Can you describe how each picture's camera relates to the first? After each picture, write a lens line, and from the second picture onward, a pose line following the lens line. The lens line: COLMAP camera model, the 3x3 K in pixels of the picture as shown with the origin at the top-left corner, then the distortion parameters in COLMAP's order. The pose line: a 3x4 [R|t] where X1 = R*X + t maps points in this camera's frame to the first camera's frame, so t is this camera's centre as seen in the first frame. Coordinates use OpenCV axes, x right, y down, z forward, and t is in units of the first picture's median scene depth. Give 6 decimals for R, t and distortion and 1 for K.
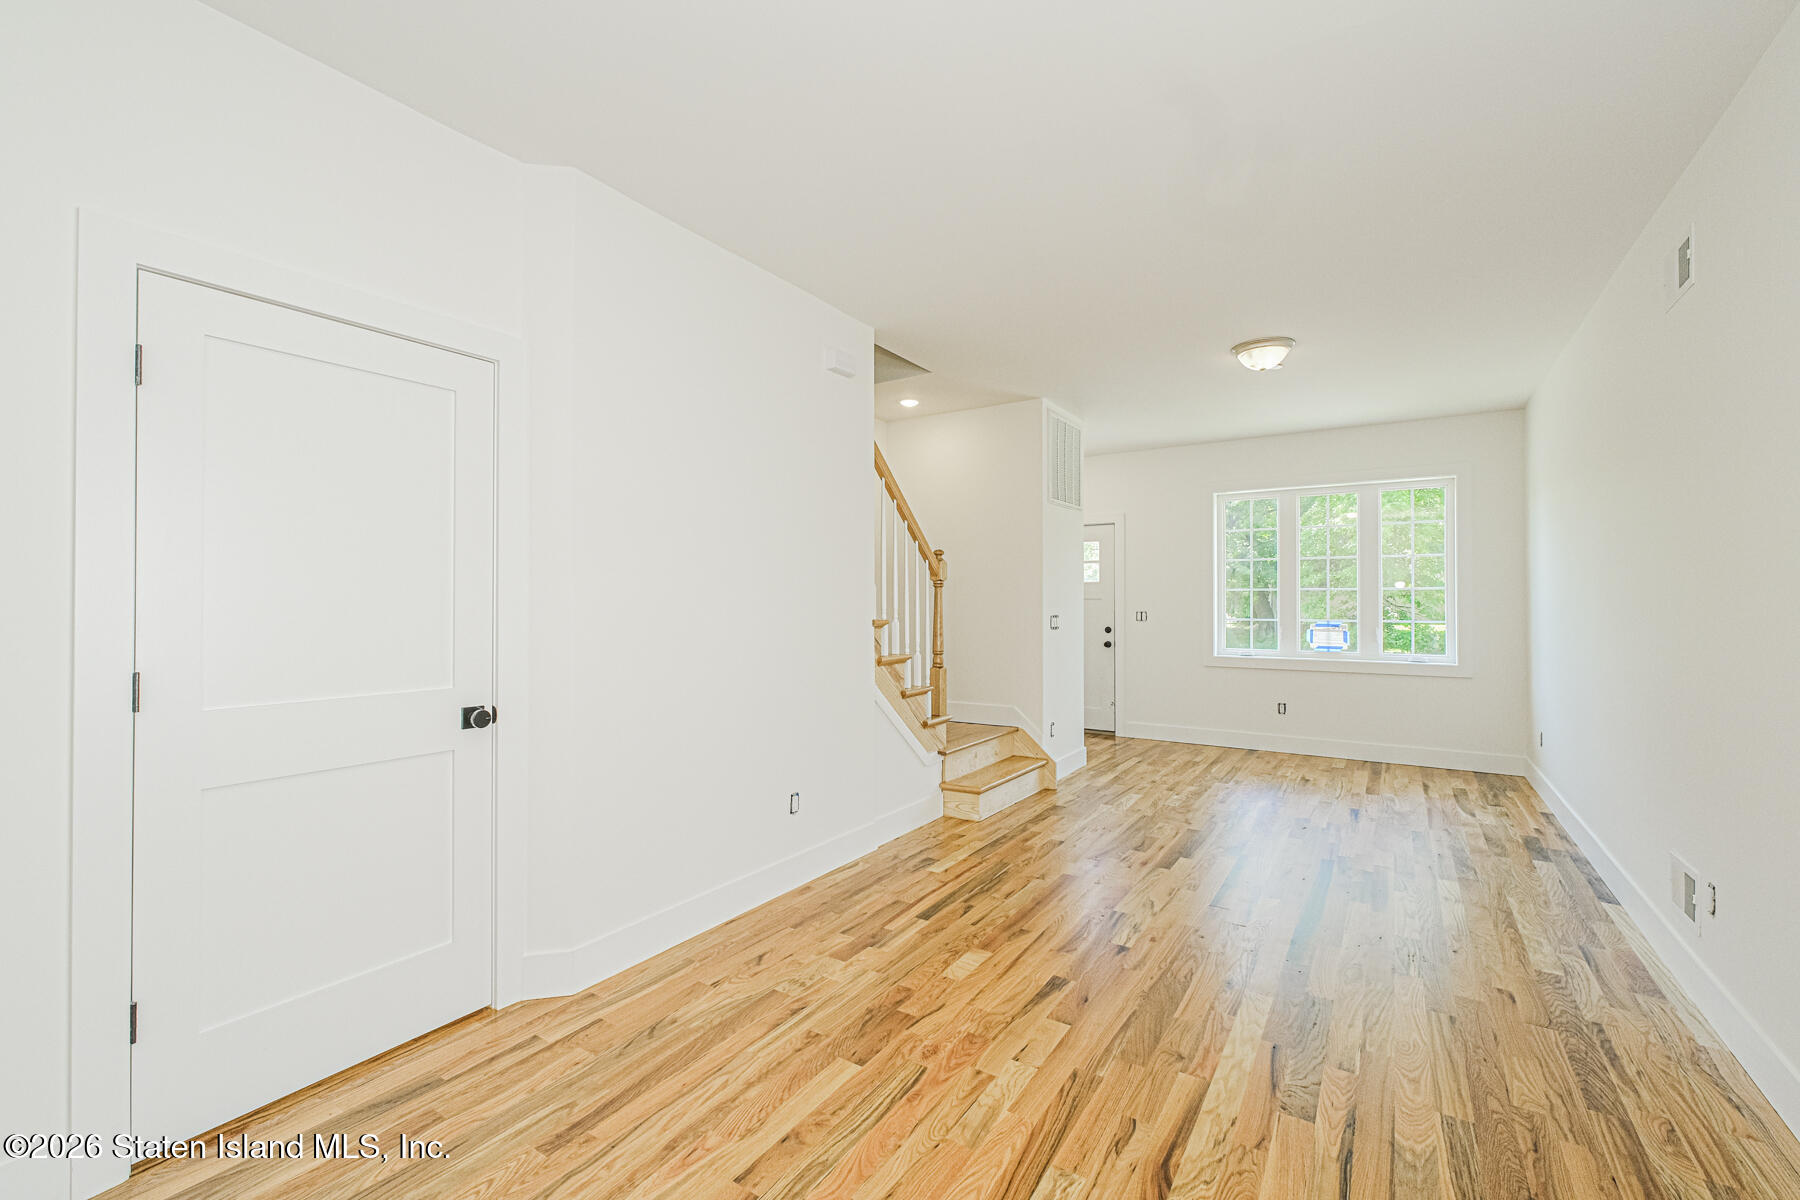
lens RADIAL K [[759.1, 0, 901.1], [0, 759.1, 598.6], [0, 0, 1]] dist [-0.001462, -0.000091]
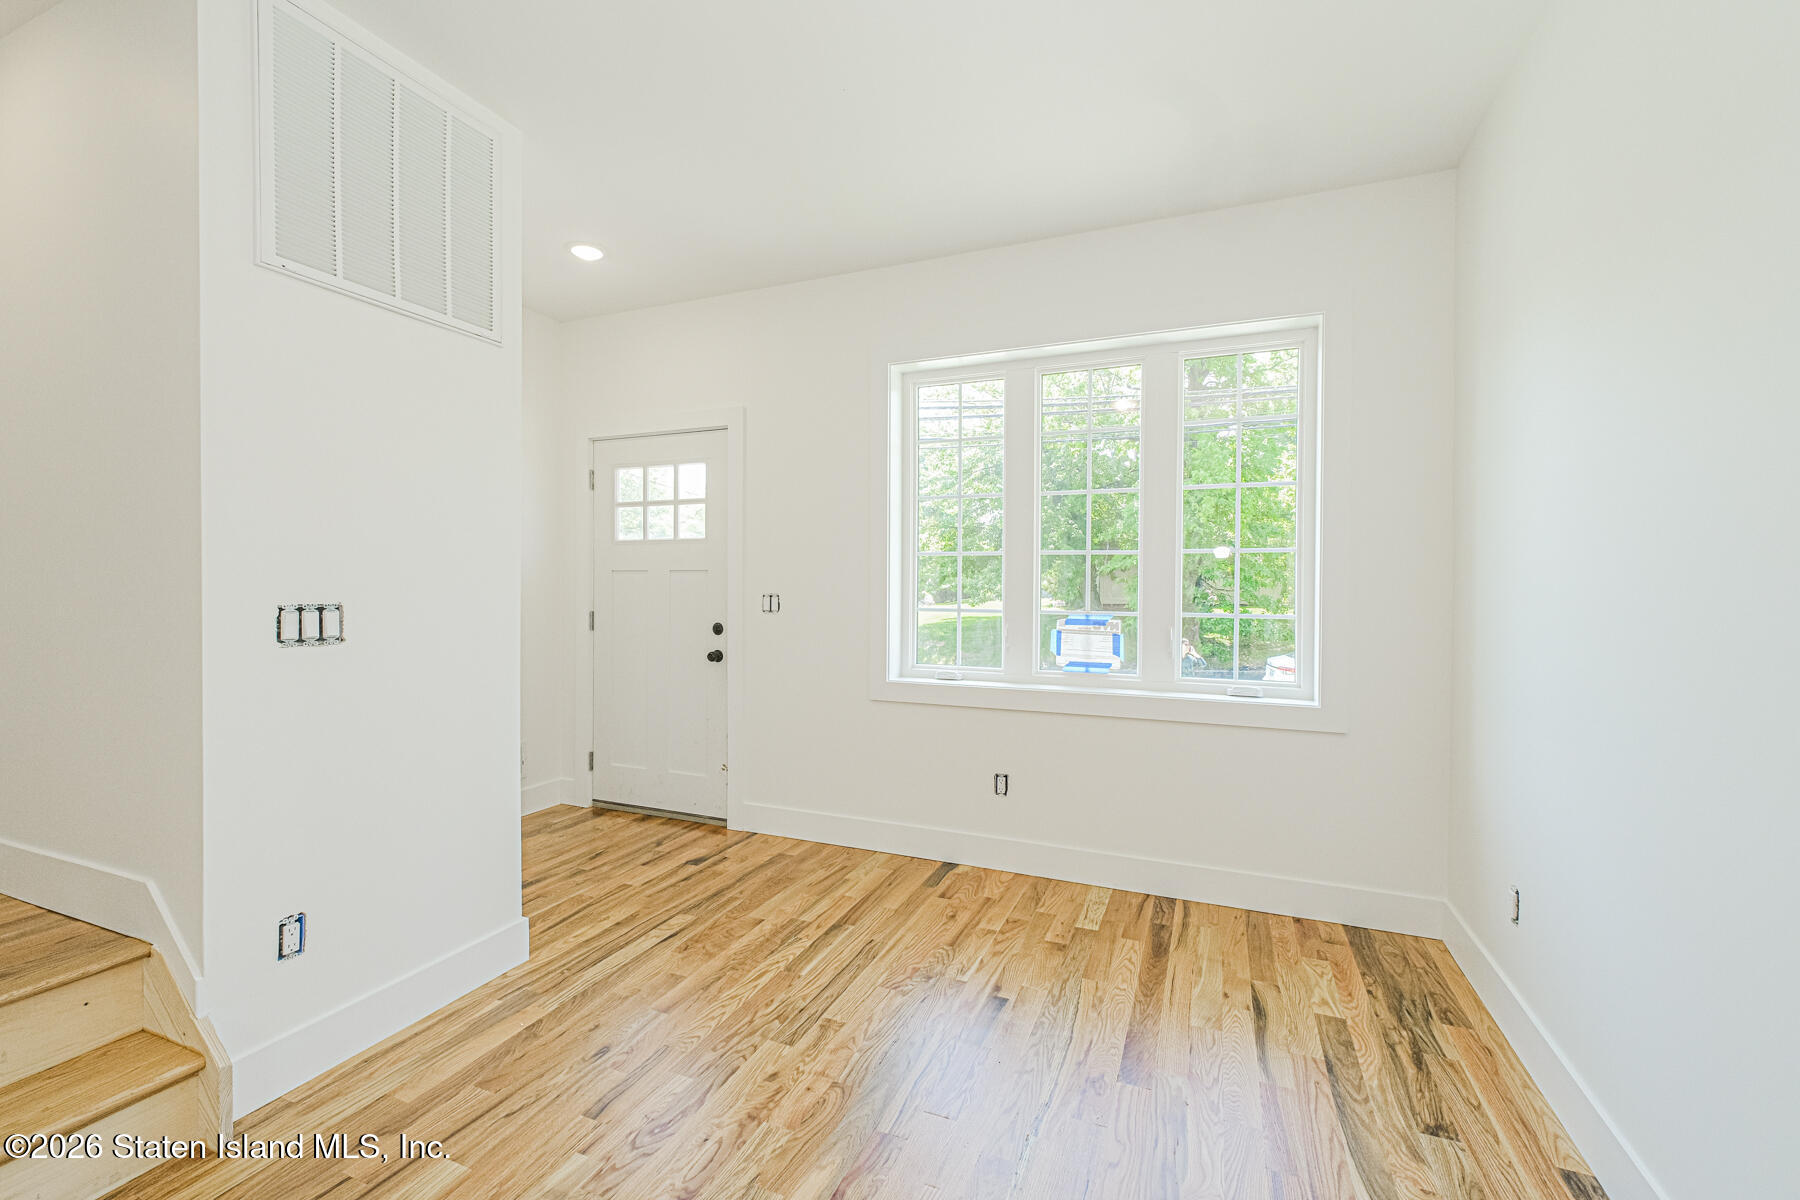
lens RADIAL K [[759.1, 0, 897.9], [0, 759.1, 598.8], [0, 0, 1]] dist [-0.001462, -0.000091]
pose [[0.983874, 0.000981, 0.178860, 0.598493], [-0.005172, 0.999723, 0.022964, 0.014647], [-0.178788, -0.023519, 0.983606, 0.897349]]
